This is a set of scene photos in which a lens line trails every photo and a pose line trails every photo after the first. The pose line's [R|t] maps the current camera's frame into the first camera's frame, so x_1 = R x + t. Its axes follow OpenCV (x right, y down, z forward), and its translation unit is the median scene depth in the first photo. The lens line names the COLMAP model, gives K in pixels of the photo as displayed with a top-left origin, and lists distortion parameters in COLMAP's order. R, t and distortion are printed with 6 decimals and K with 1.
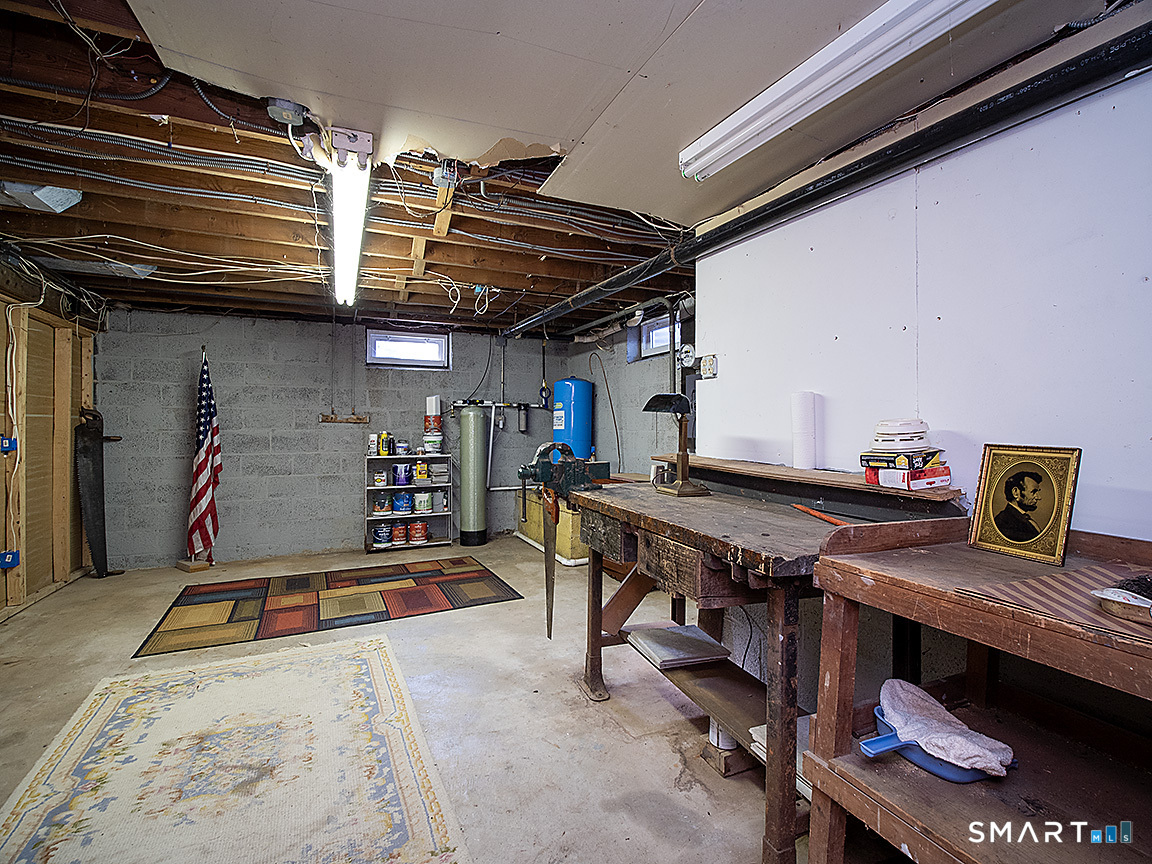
lens RADIAL K [[551.4, 0, 586.1], [0, 551.4, 426.4], [0, 0, 1]] dist [-0.015777, 0.000387]
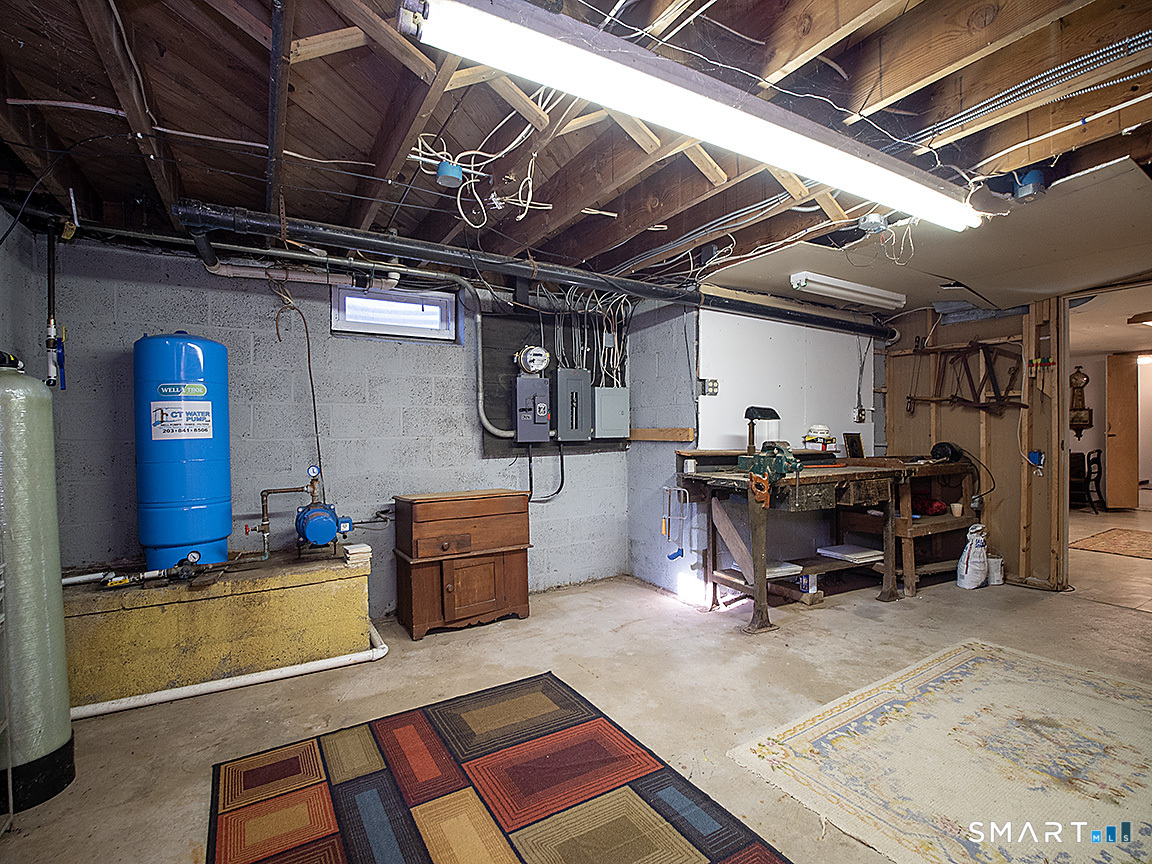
lens RADIAL K [[551.4, 0, 585.5], [0, 551.4, 435.9], [0, 0, 1]] dist [-0.015777, 0.000387]
pose [[-0.106730, -0.010992, 0.994227, -1.495133], [0.008727, 0.999890, 0.011991, -0.000353], [-0.994250, 0.009956, -0.106623, 1.878054]]
